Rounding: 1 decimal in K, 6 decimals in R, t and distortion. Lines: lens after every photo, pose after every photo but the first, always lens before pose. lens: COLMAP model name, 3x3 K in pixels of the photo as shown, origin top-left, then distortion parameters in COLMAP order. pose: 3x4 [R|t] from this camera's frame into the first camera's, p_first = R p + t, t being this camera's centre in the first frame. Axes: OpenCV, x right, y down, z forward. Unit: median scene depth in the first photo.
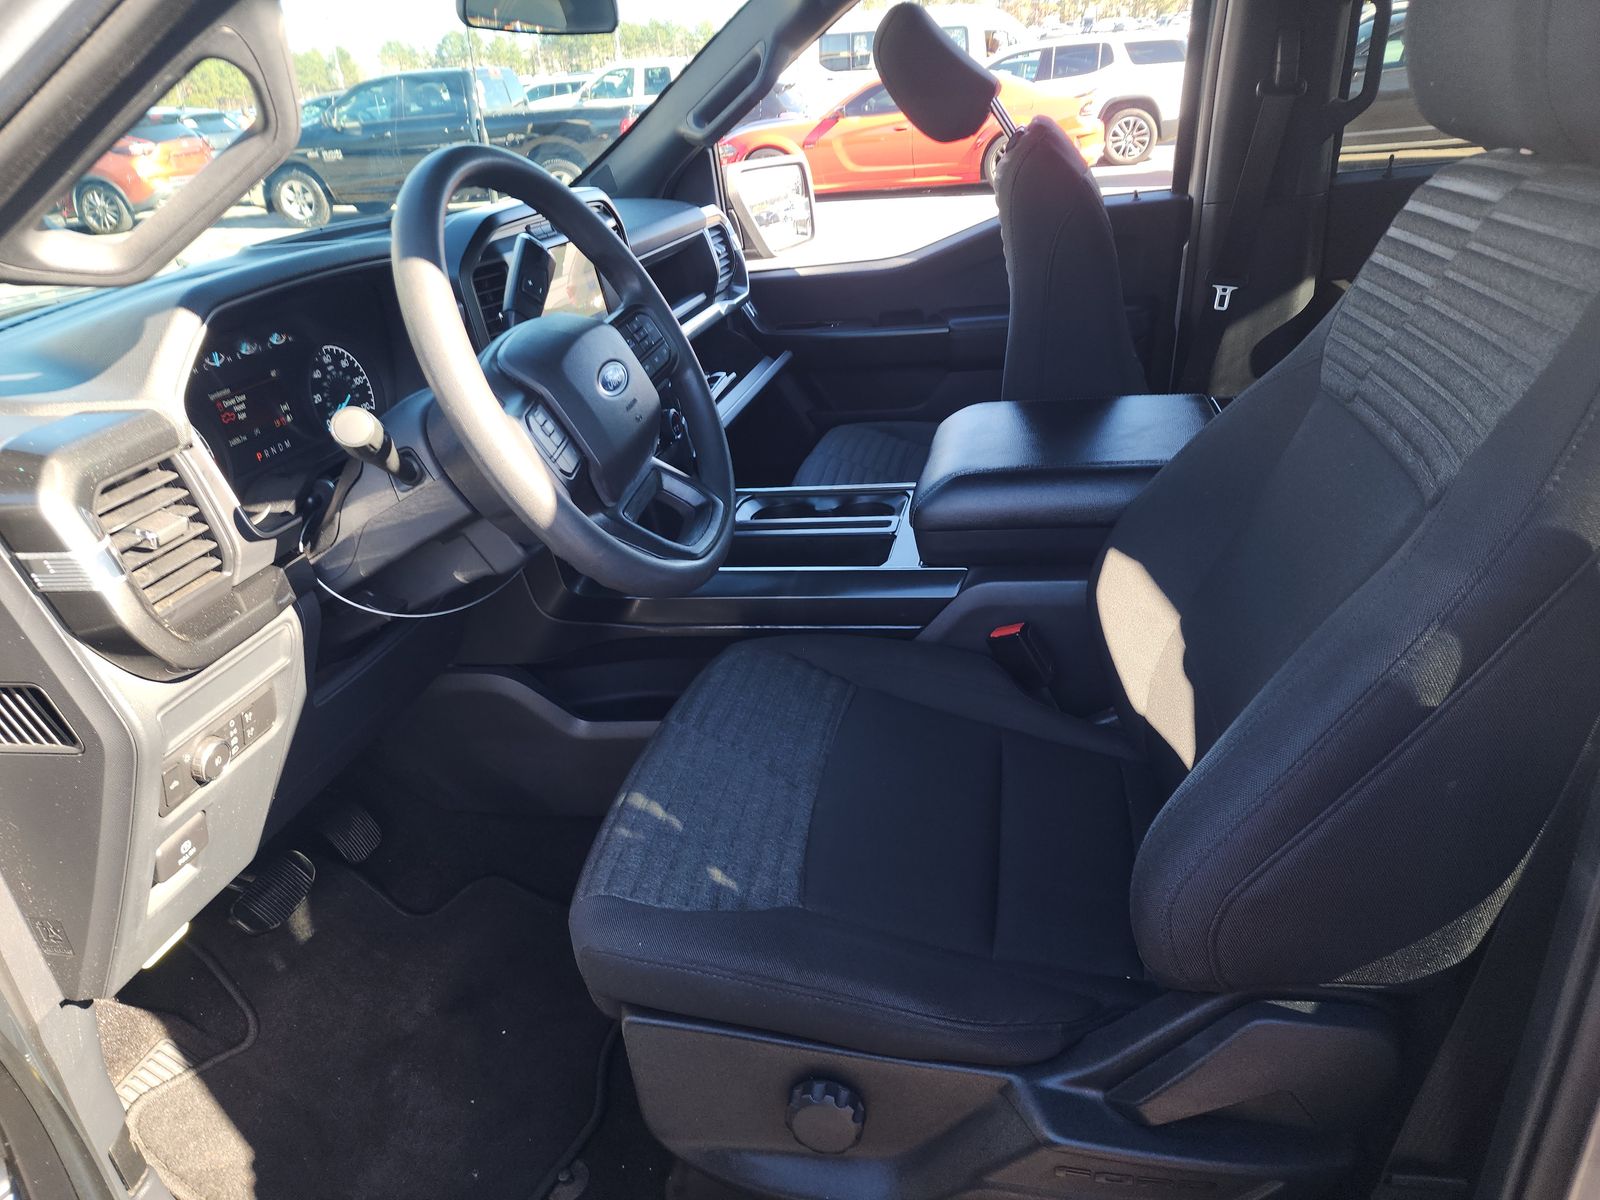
lens RADIAL K [[1083.8, 0, 803.2], [0, 1083.8, 574.0], [0, 0, 1]] dist [0.040676, -0.034537]
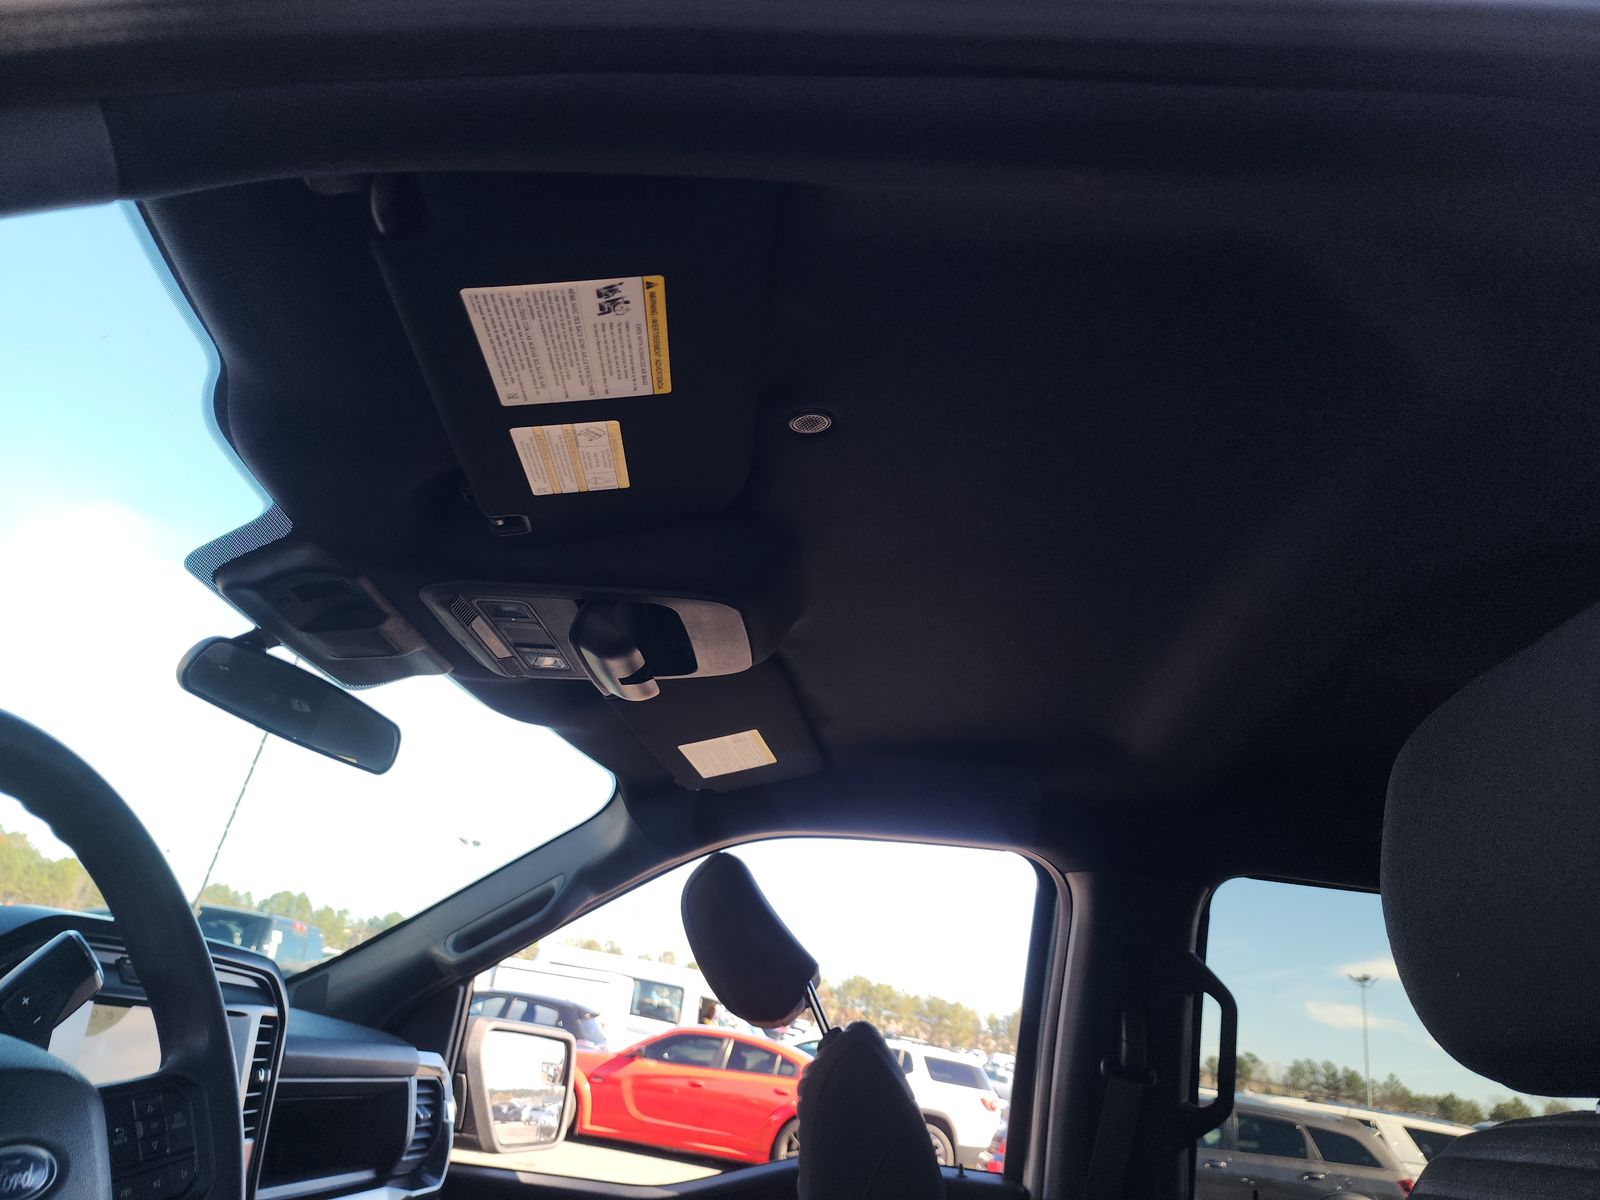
lens RADIAL K [[1083.8, 0, 806.4], [0, 1083.8, 560.7], [0, 0, 1]] dist [0.040676, -0.034537]
pose [[0.960622, 0.272112, 0.056218, 0.030914], [-0.138959, 0.645686, -0.750853, -0.018933], [-0.240615, 0.713474, 0.658072, 0.182873]]
